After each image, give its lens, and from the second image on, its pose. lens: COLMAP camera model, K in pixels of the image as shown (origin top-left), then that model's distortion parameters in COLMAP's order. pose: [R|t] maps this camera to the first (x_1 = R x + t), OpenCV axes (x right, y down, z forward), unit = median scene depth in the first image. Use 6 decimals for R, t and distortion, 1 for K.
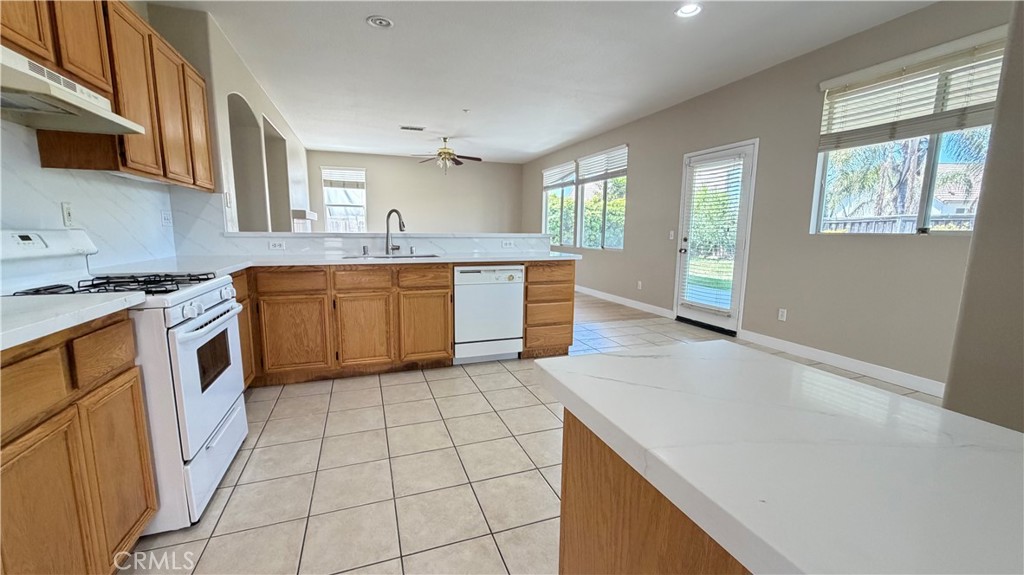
lens RADIAL K [[410.7, 0, 512.0], [0, 410.7, 287.5], [0, 0, 1]] dist [0.000723, 0.000026]
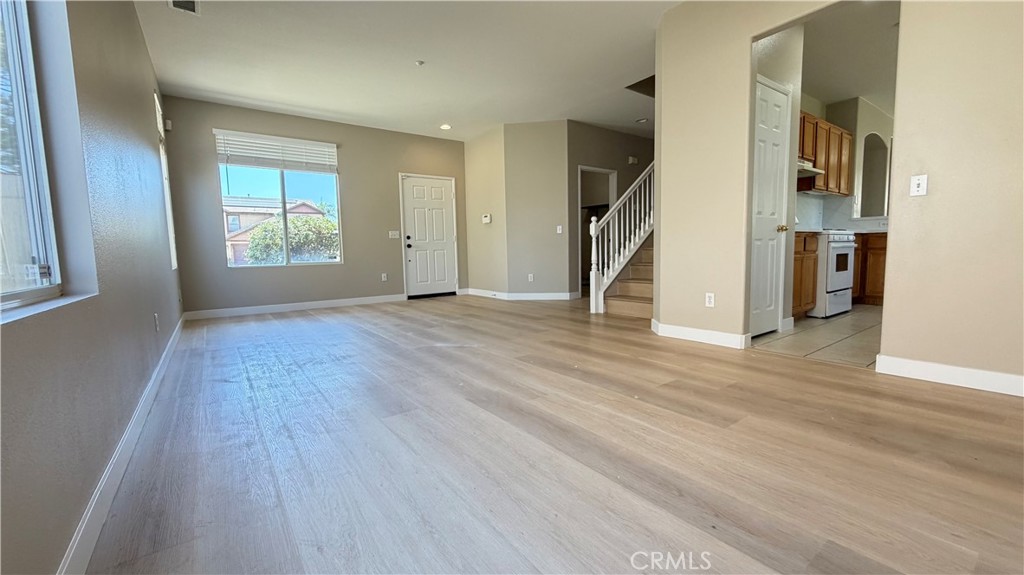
lens RADIAL K [[410.7, 0, 512.0], [0, 410.7, 287.5], [0, 0, 1]] dist [0.000723, 0.000026]
pose [[0.281154, 0.073872, -0.956815, 0.726330], [-0.105151, 0.993401, 0.045798, 0.285484], [0.953884, 0.087734, 0.287067, -1.054230]]
